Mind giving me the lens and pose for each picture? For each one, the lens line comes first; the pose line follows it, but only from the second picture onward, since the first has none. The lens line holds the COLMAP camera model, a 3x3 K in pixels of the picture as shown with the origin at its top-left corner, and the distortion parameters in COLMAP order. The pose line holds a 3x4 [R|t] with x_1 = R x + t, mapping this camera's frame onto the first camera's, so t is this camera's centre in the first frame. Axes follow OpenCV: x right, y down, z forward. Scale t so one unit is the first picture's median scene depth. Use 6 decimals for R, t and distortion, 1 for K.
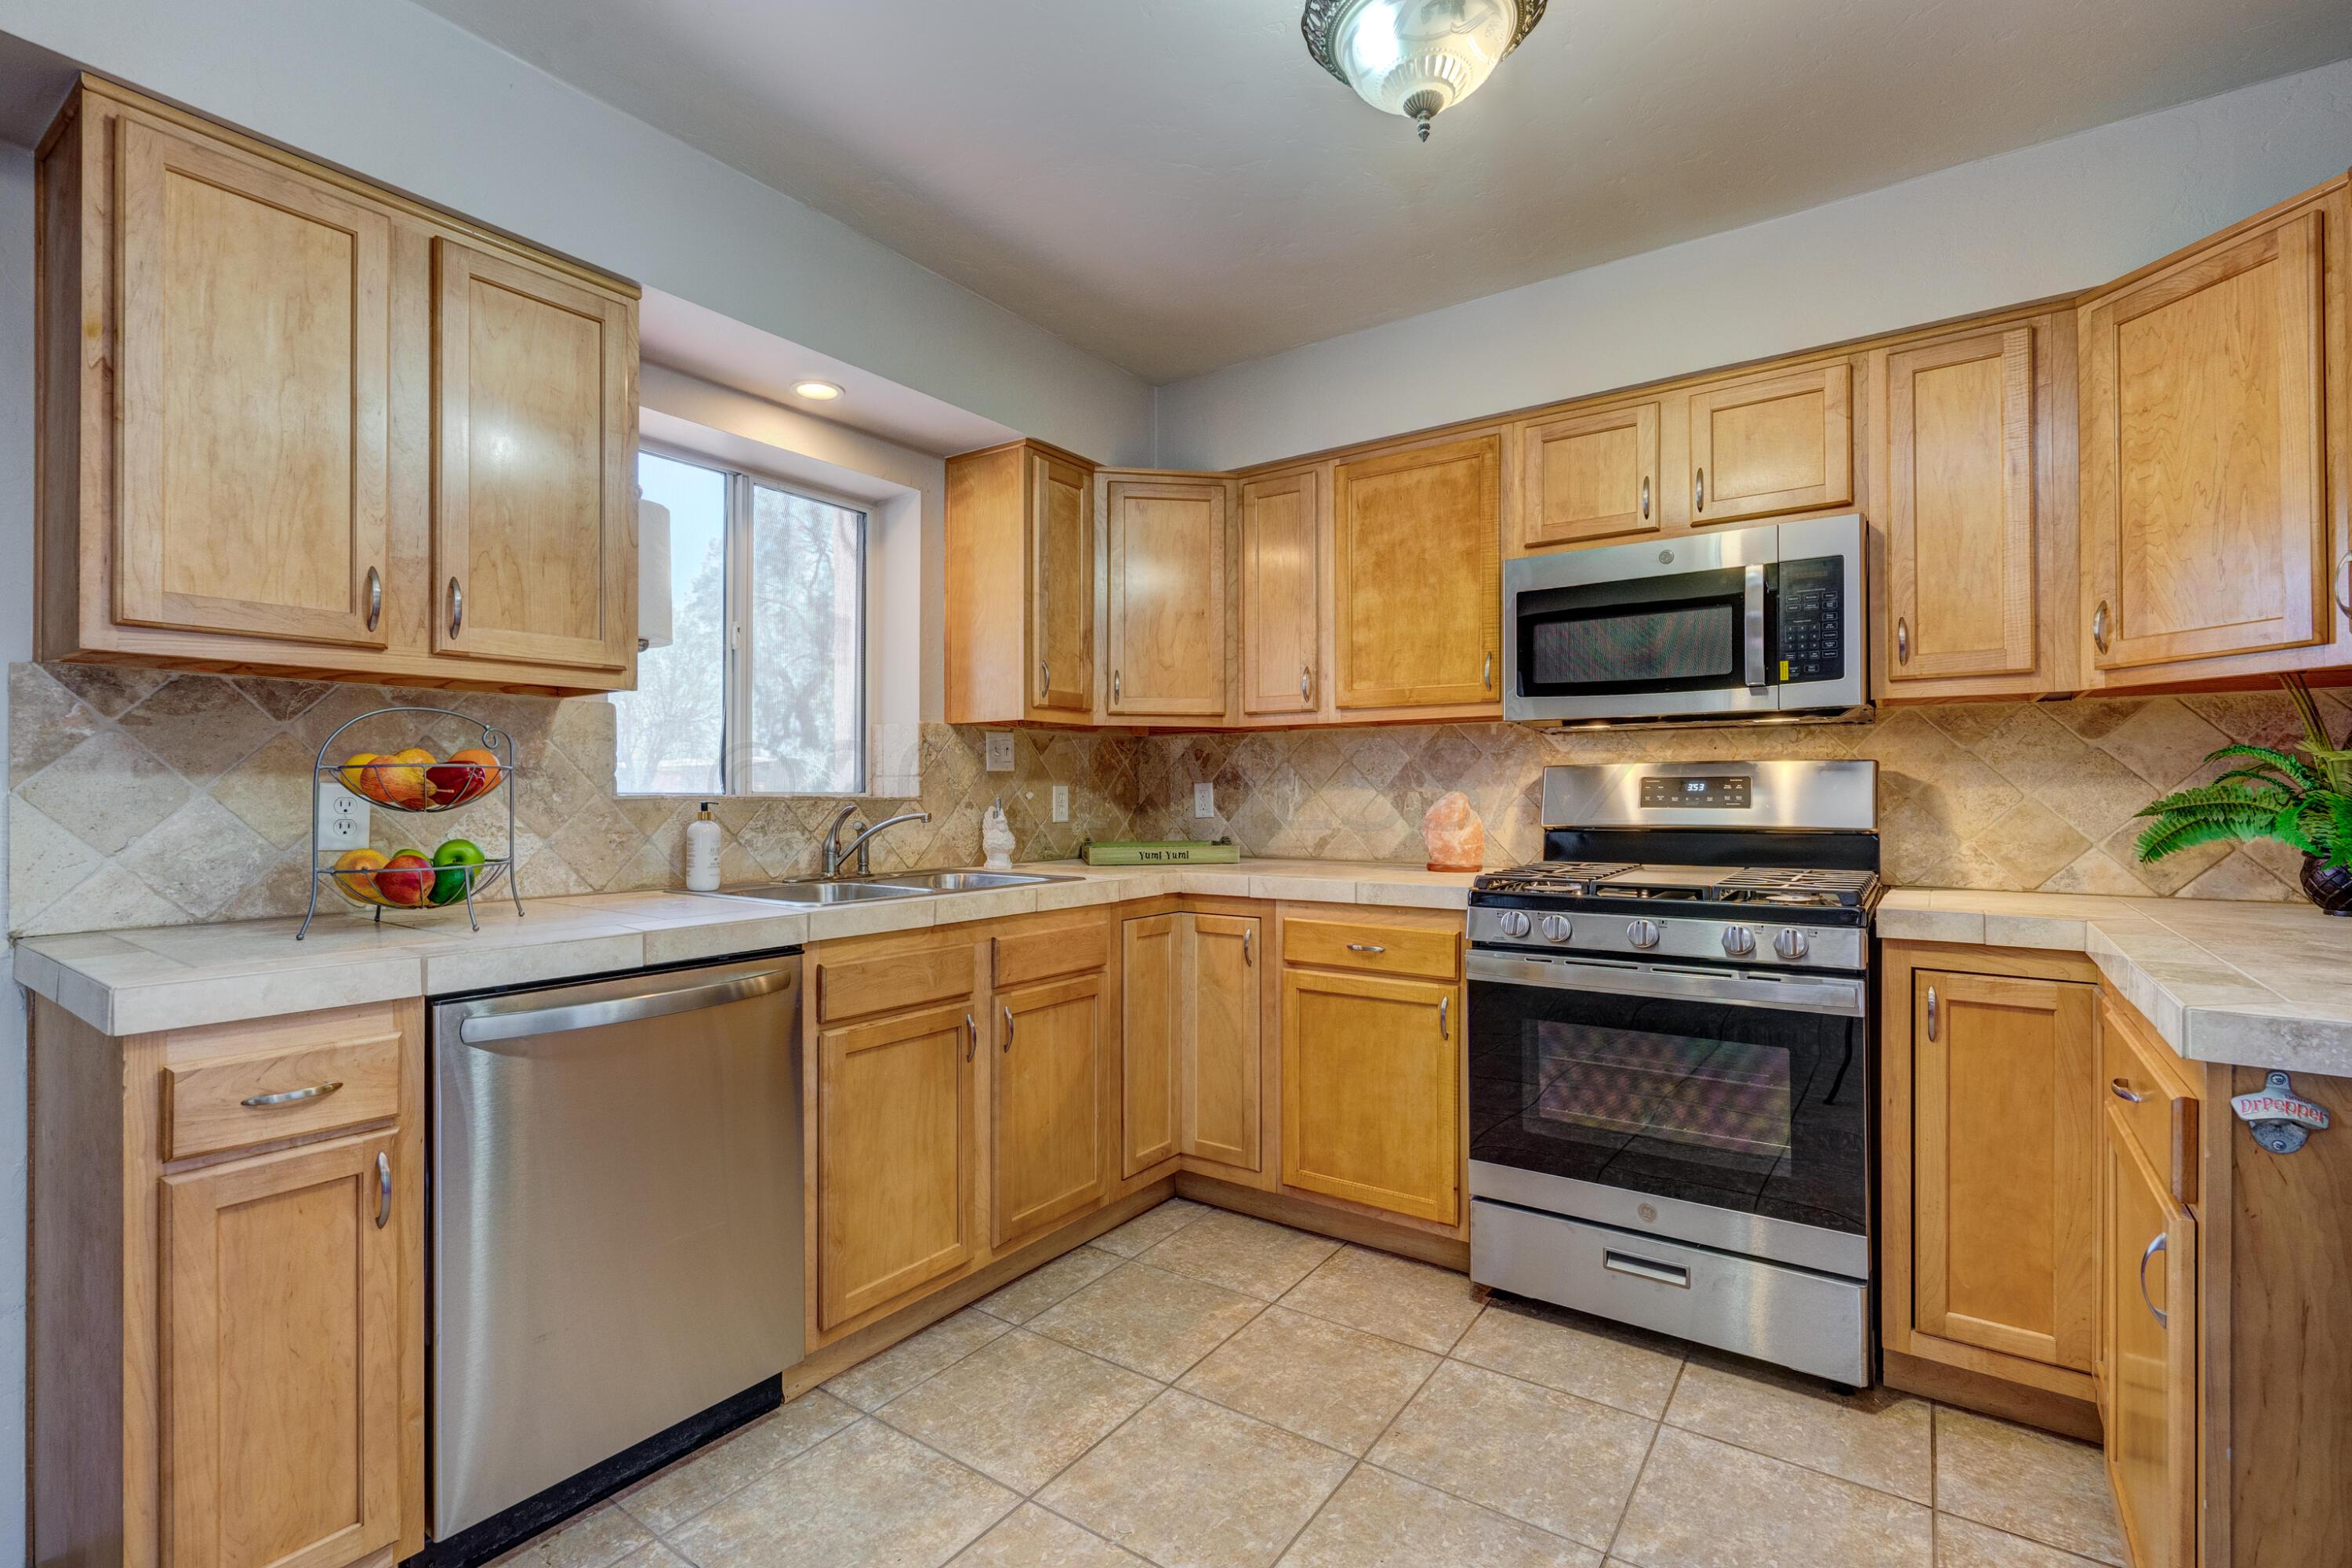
lens RADIAL K [[1101.1, 0, 1158.8], [0, 1101.1, 787.2], [0, 0, 1]] dist [-0.004685, 0.002596]
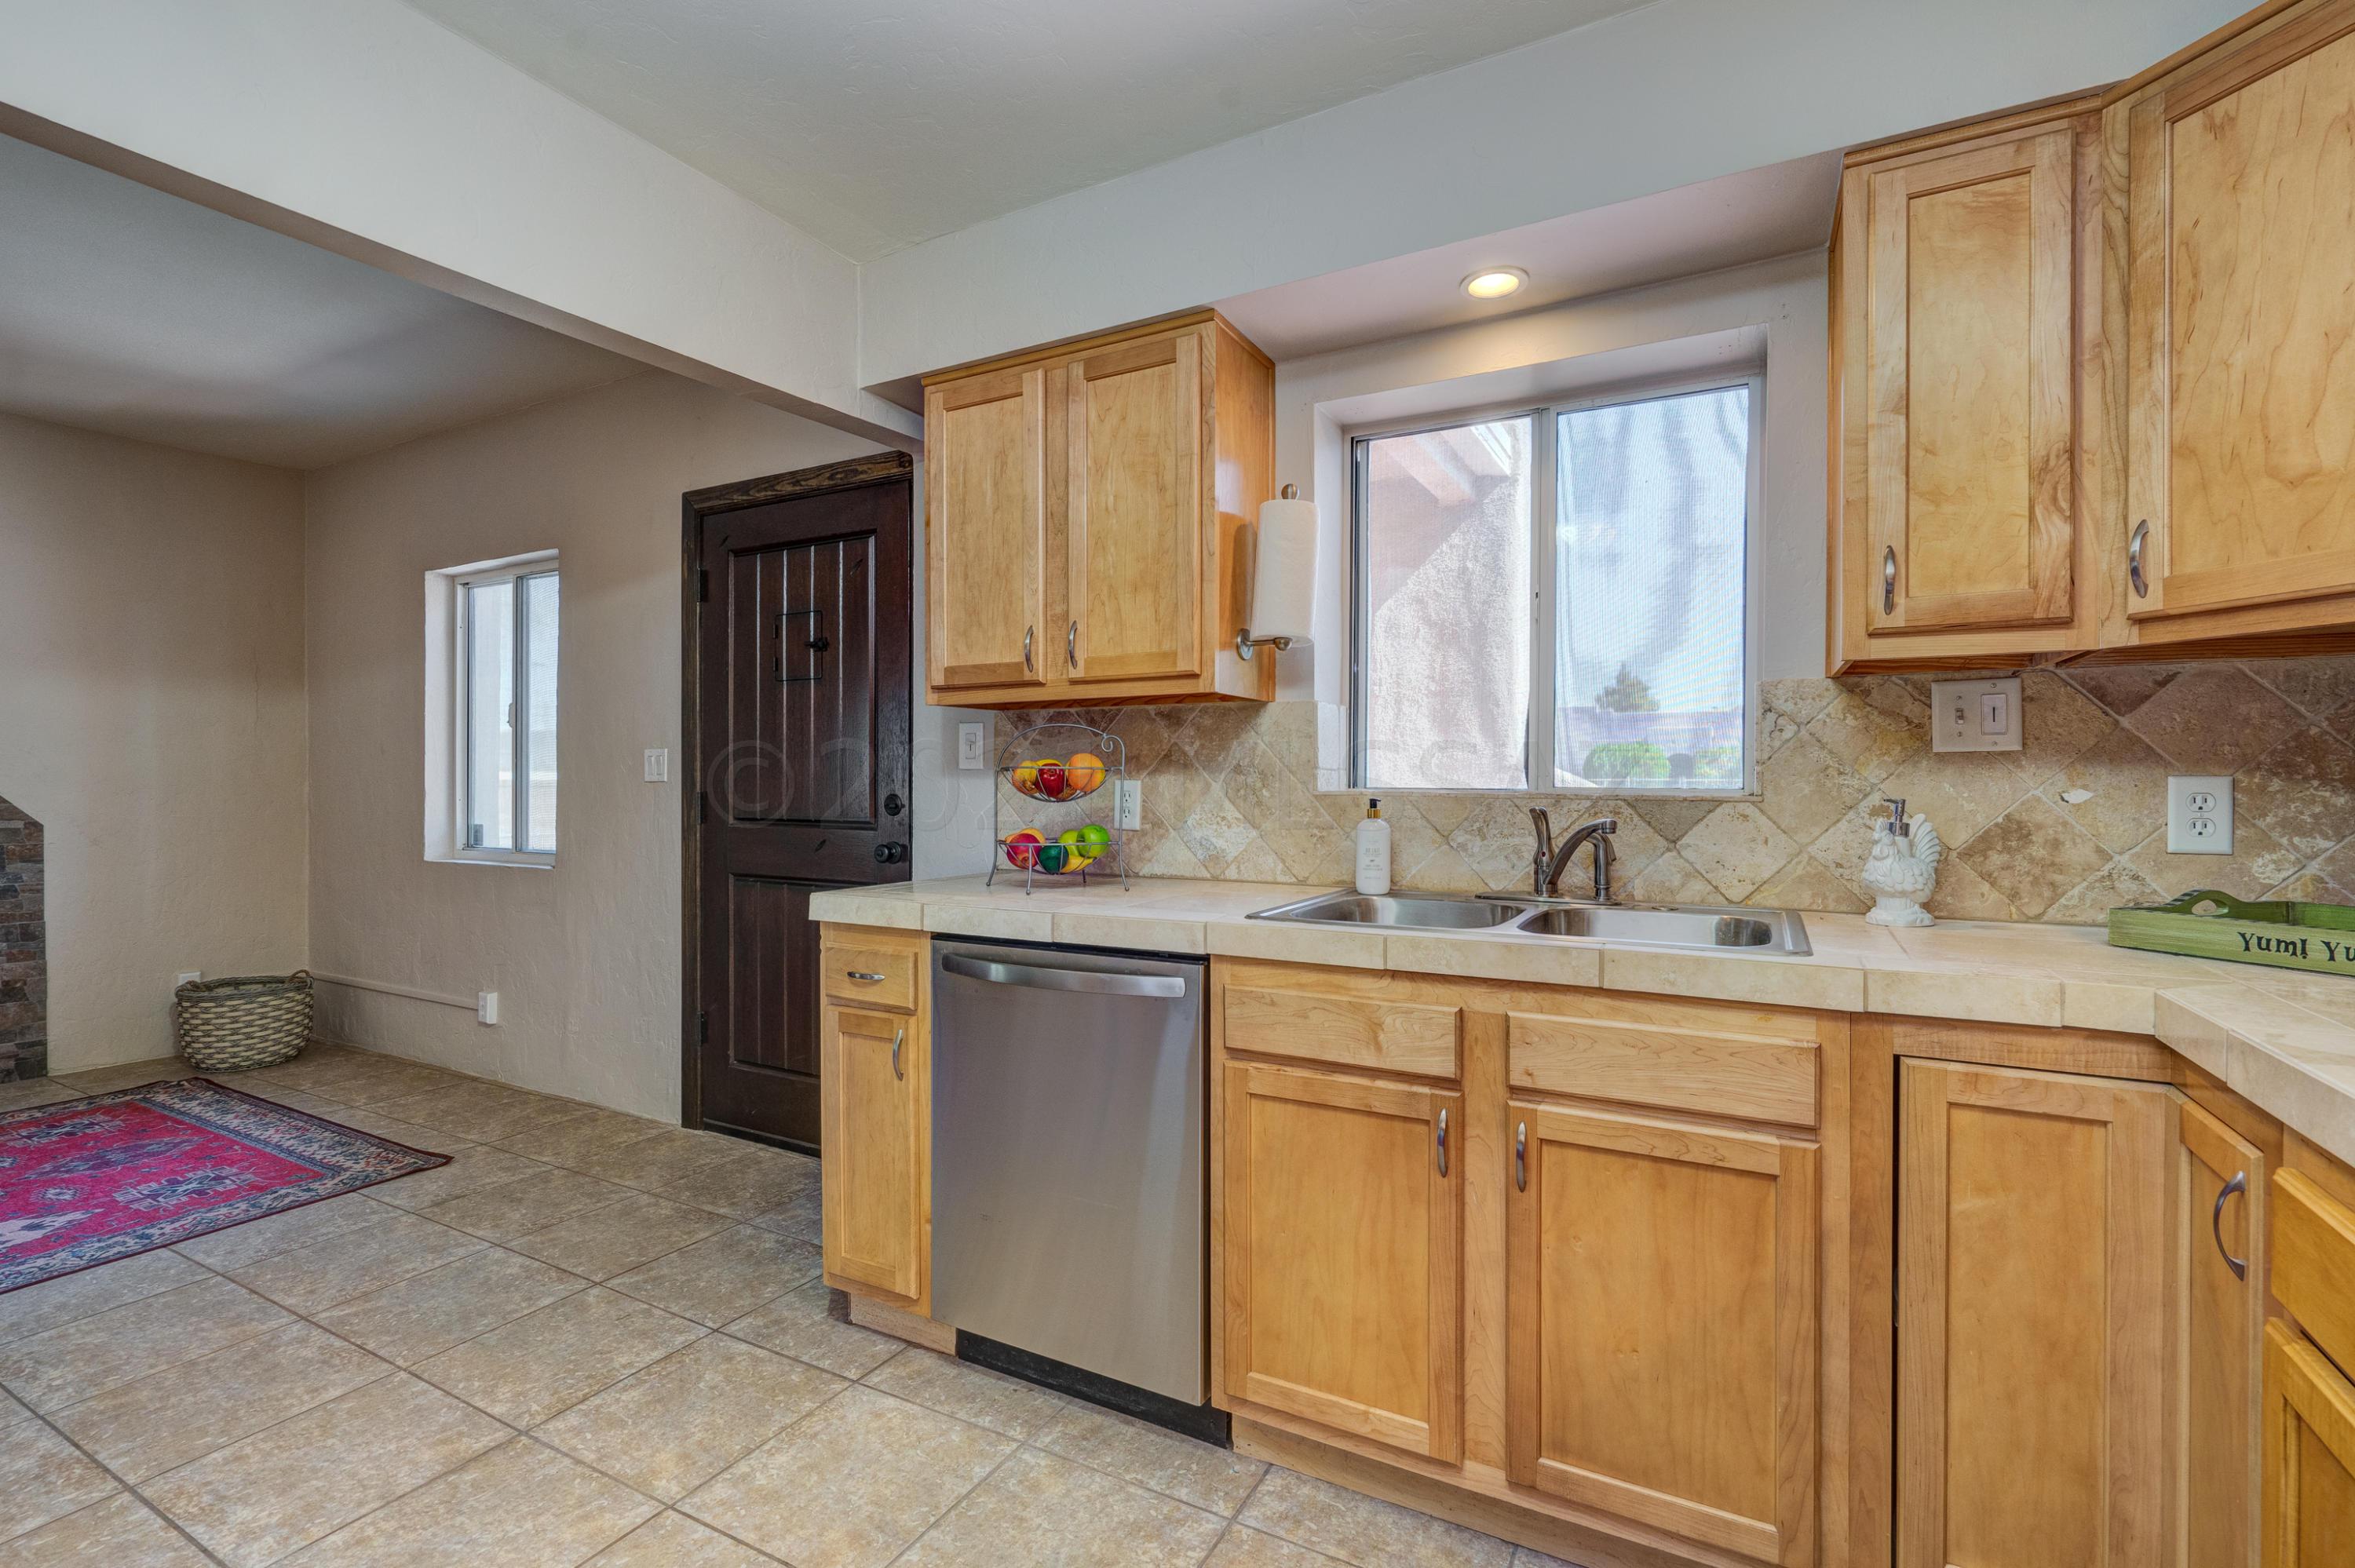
lens RADIAL K [[1102.3, 0, 1230.2], [0, 1102.3, 784.2], [0, 0, 1]] dist [-0.004685, 0.002596]
pose [[0.105932, 0.003370, -0.994368, 0.518831], [0.004454, 0.999983, 0.003864, -0.002804], [0.994363, -0.004838, 0.105915, 0.811801]]
